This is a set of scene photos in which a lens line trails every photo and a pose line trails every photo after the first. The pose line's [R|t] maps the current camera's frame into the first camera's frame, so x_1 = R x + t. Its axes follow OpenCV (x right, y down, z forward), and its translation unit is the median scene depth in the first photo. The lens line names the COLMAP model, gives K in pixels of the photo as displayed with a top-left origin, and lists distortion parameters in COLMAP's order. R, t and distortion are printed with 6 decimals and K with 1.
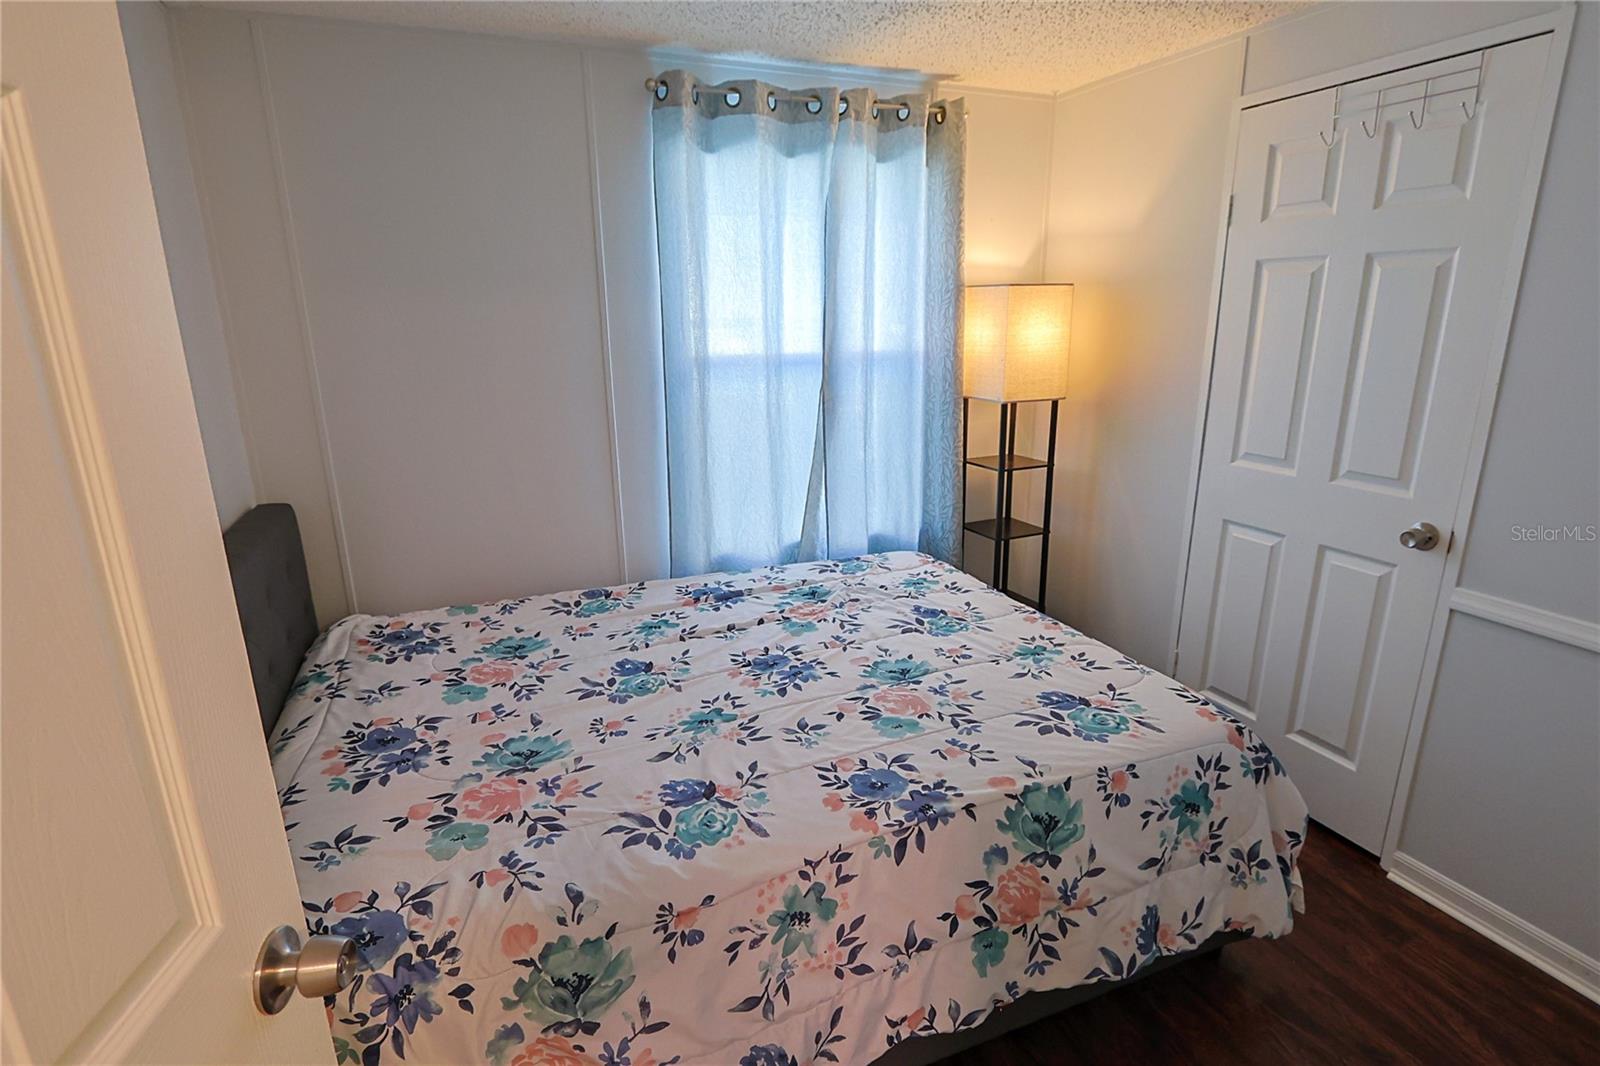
lens RADIAL K [[814.5, 0, 801.6], [0, 814.5, 540.9], [0, 0, 1]] dist [-0.020969, 0.003614]
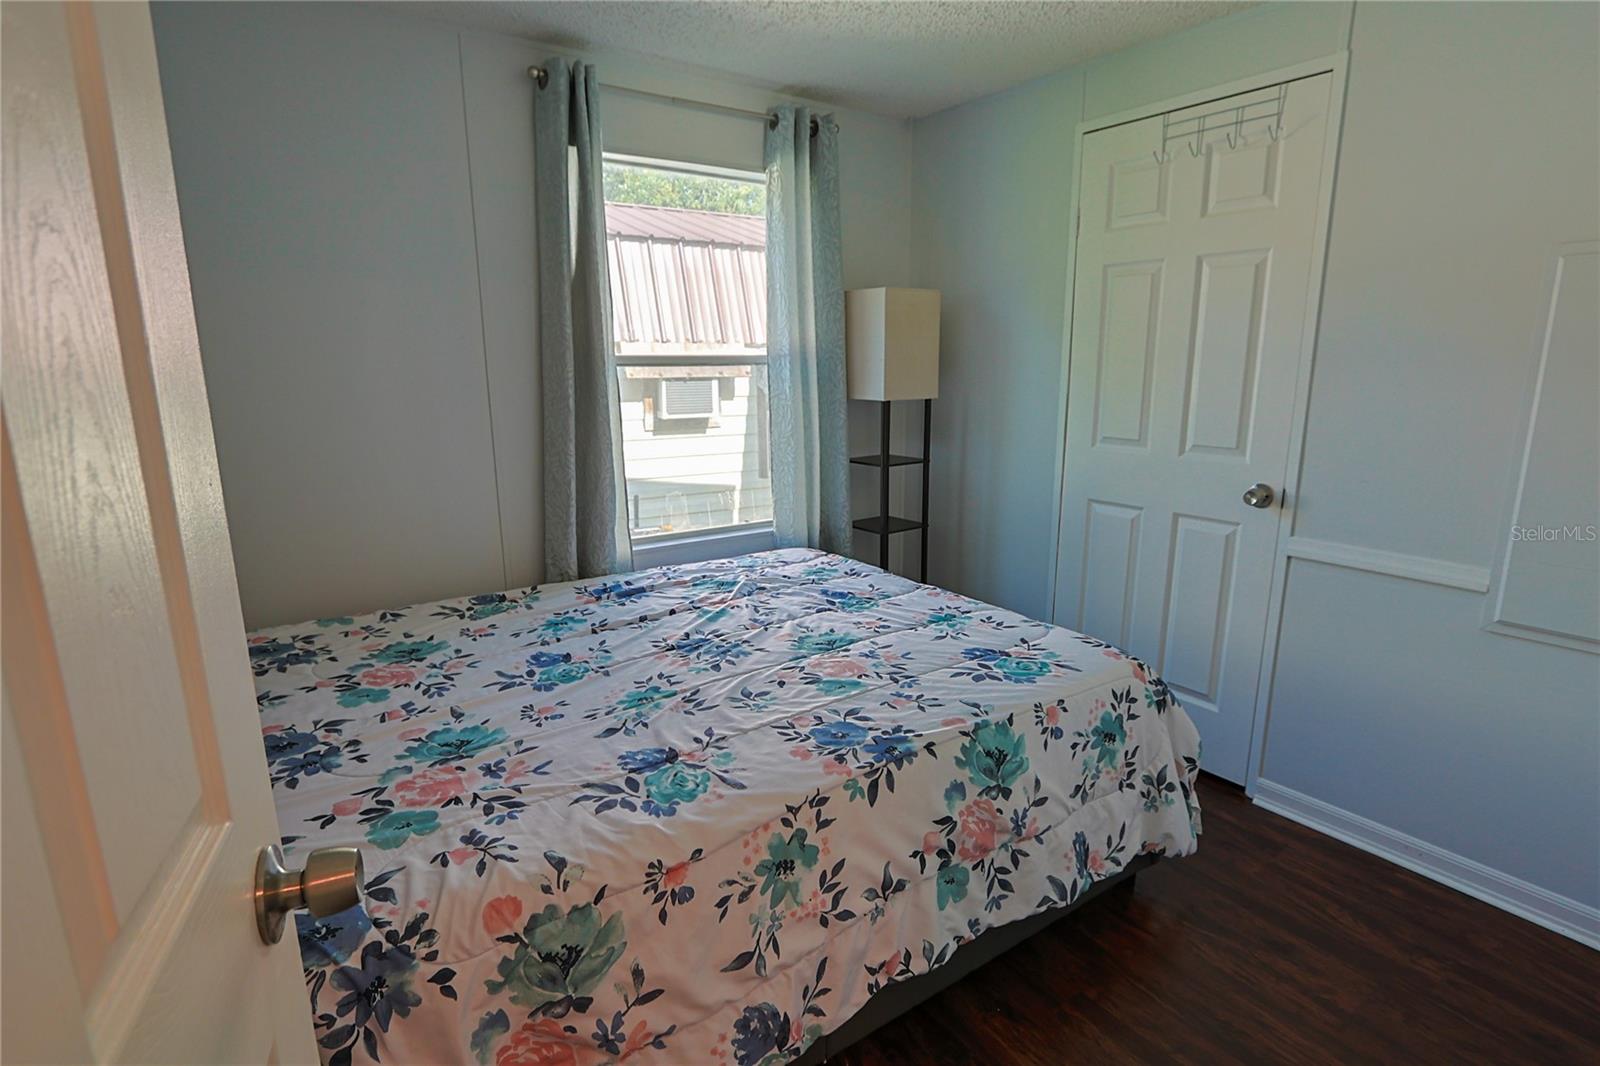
lens RADIAL K [[814.5, 0, 801.6], [0, 814.5, 540.9], [0, 0, 1]] dist [-0.020969, 0.003614]
pose [[0.975876, -0.039040, 0.214807, -0.148820], [0.051854, 0.997175, -0.054345, 0.105924], [-0.212079, 0.064173, 0.975143, 0.010716]]
